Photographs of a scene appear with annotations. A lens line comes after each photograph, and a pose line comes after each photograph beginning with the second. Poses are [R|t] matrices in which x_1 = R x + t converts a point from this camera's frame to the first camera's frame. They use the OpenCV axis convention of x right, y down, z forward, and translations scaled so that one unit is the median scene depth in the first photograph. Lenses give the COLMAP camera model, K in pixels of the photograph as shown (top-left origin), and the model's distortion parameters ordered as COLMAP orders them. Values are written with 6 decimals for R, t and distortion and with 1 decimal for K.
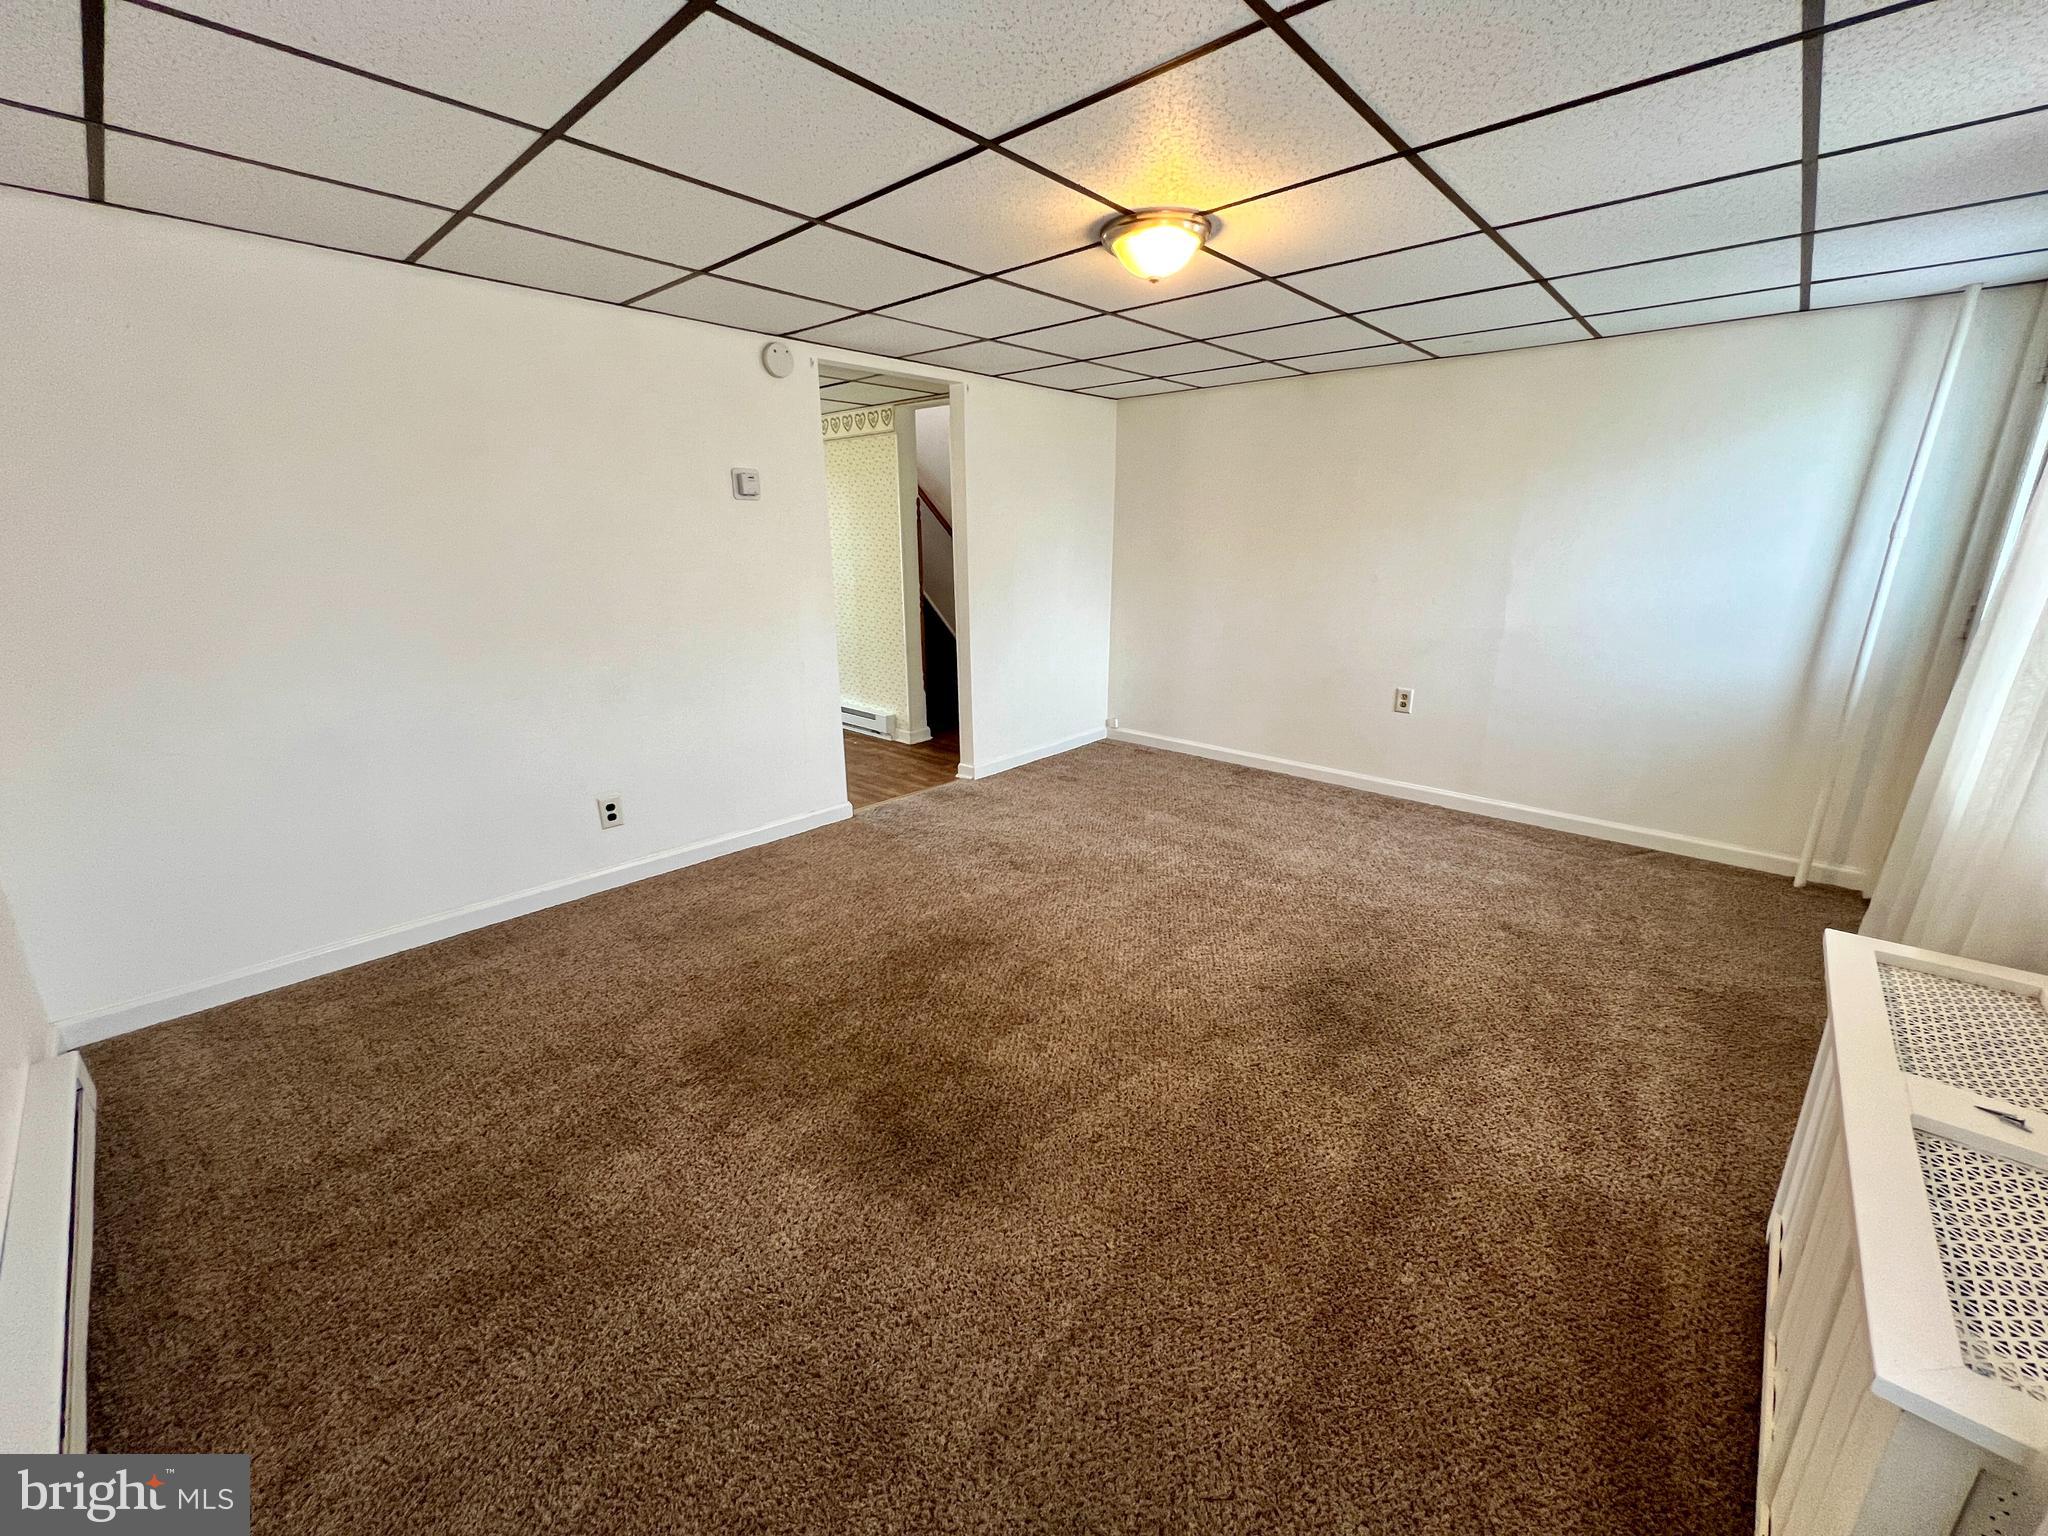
lens RADIAL K [[818.4, 0, 1024.6], [0, 818.4, 763.6], [0, 0, 1]] dist [-0.001461, -0.000074]
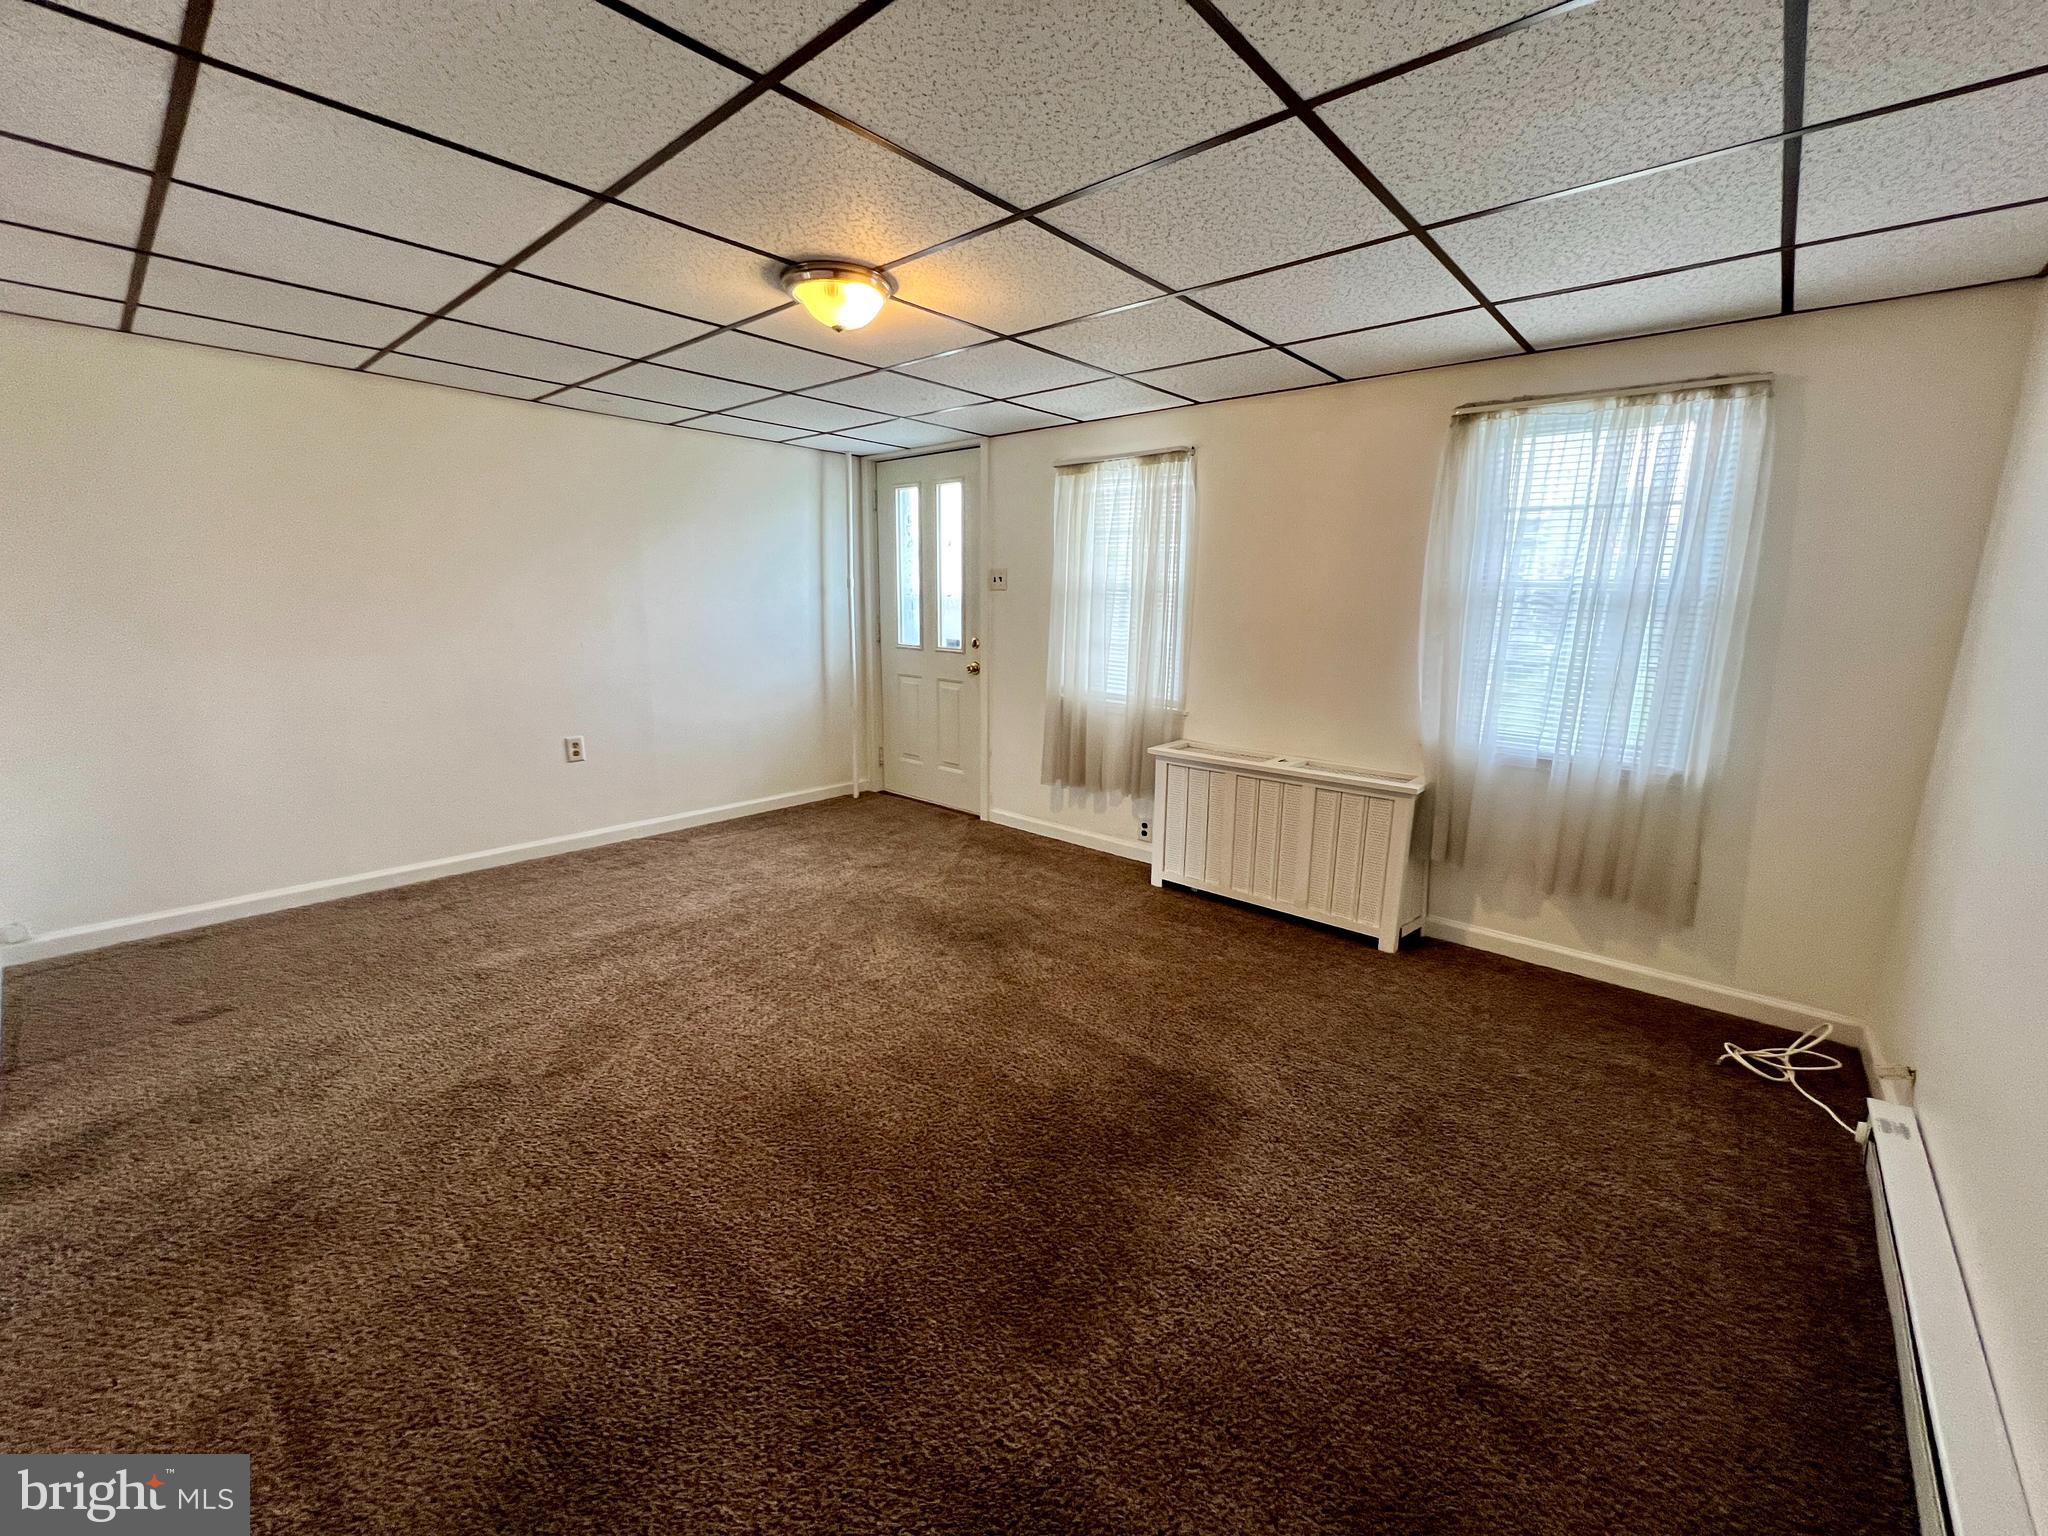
lens RADIAL K [[821.2, 0, 1022.5], [0, 821.2, 770.0], [0, 0, 1]] dist [0.000615, 0.000180]
pose [[-0.015773, -0.210124, 0.977548, -0.598999], [0.255055, 0.944481, 0.207131, -0.144765], [-0.966798, 0.252596, 0.038696, 0.552892]]
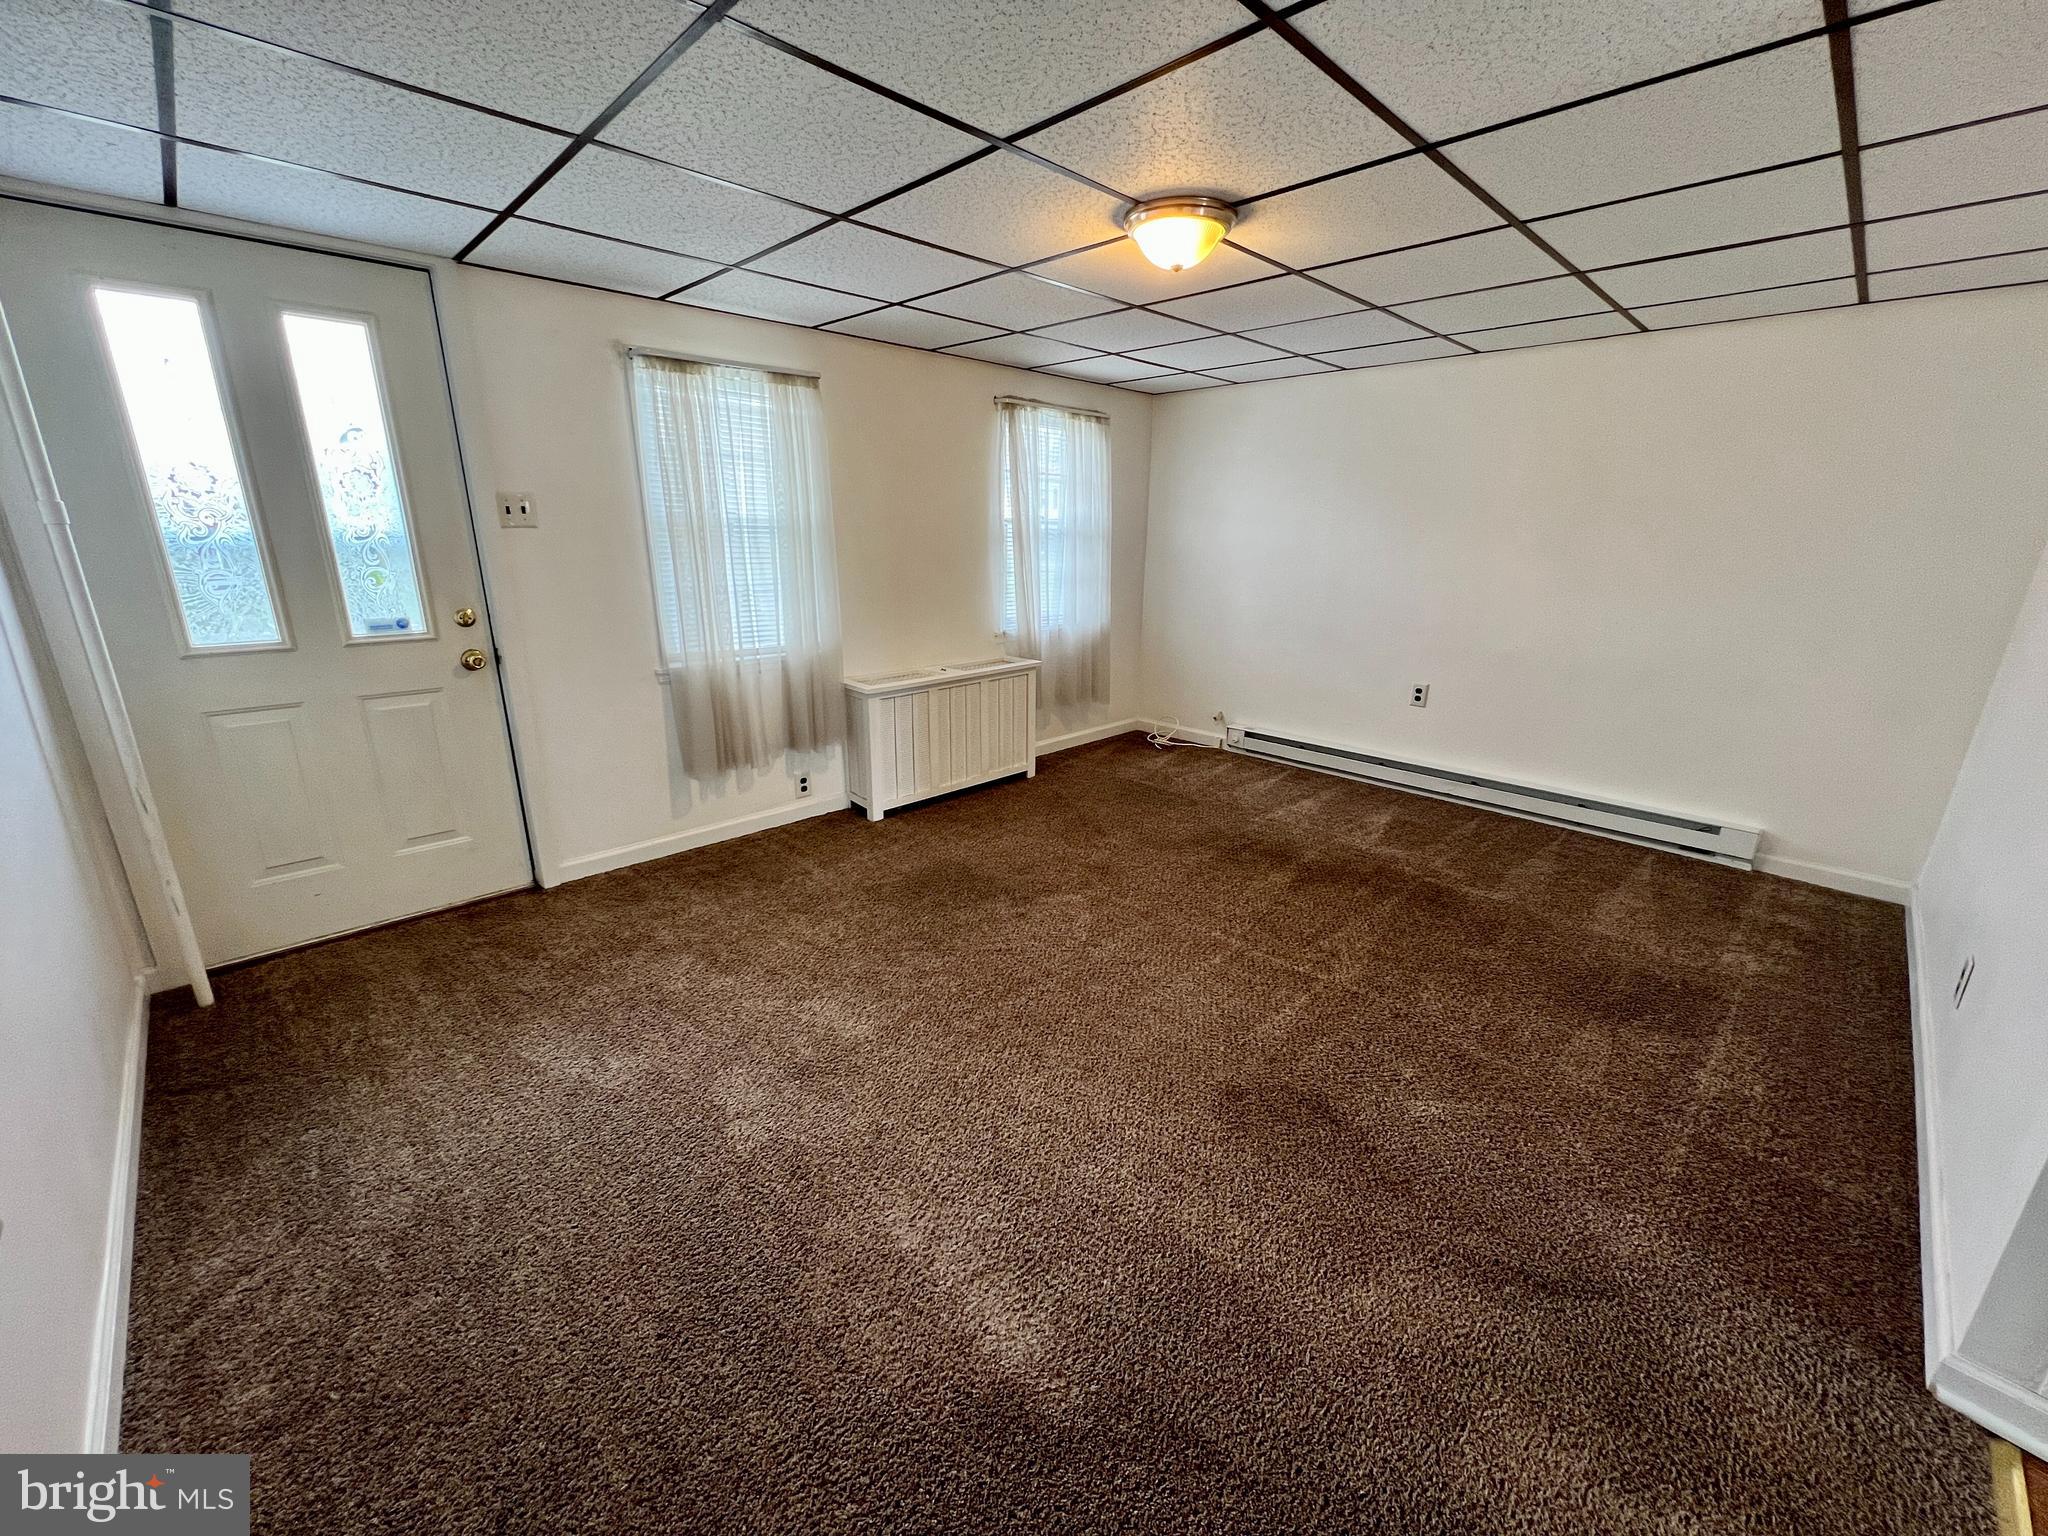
lens RADIAL K [[818.4, 0, 1024.6], [0, 818.4, 763.6], [0, 0, 1]] dist [-0.001461, -0.000074]
pose [[-0.998631, -0.027459, 0.044530, 0.176697], [0.000475, 0.846390, 0.532563, -0.385723], [-0.052313, 0.531855, -0.845218, 1.345986]]
